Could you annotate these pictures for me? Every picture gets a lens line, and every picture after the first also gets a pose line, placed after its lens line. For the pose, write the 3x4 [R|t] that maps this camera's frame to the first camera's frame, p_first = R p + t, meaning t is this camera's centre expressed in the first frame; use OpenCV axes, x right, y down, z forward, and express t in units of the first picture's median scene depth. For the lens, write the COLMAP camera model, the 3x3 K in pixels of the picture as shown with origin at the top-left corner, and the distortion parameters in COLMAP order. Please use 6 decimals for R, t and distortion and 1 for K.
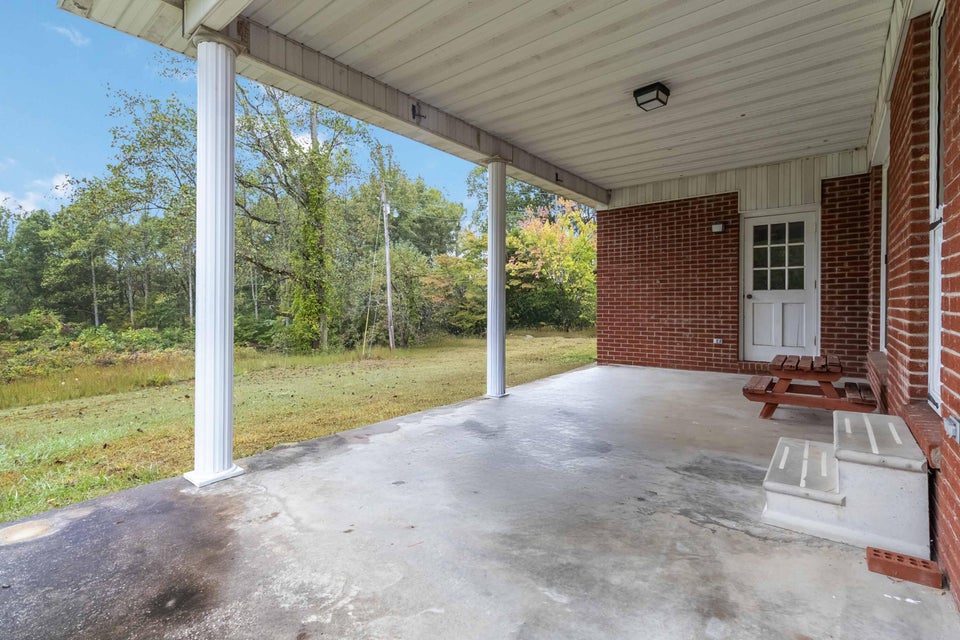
lens RADIAL K [[446.6, 0, 487.7], [0, 446.6, 303.7], [0, 0, 1]] dist [0.002060, 0.000210]
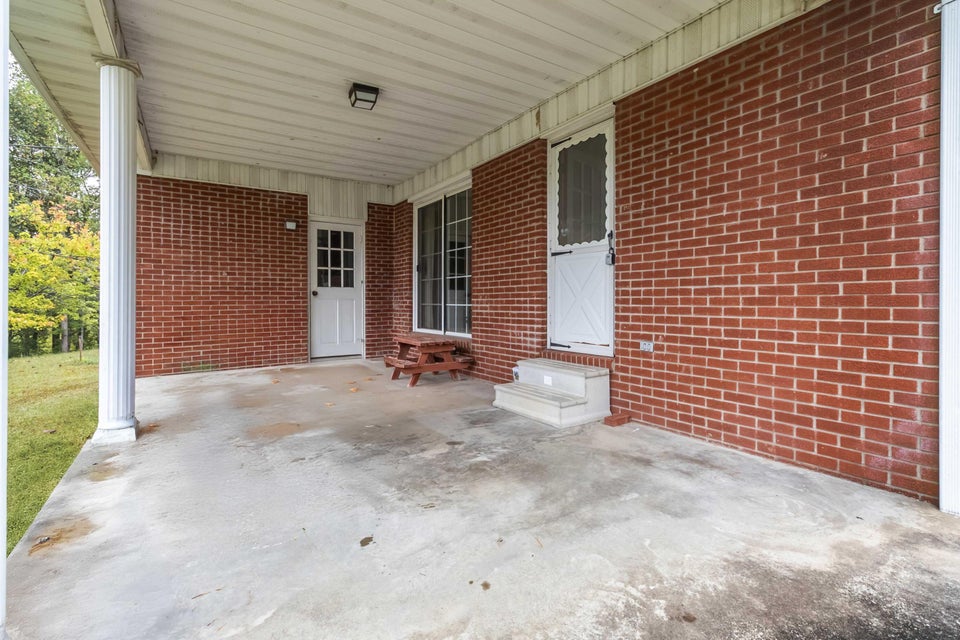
lens RADIAL K [[446.6, 0, 487.7], [0, 446.6, 303.7], [0, 0, 1]] dist [0.002060, 0.000210]
pose [[0.315636, -0.001971, 0.948878, -0.341779], [0.003500, 0.999993, 0.000913, 0.012836], [-0.948874, 0.003033, 0.315641, 0.255653]]
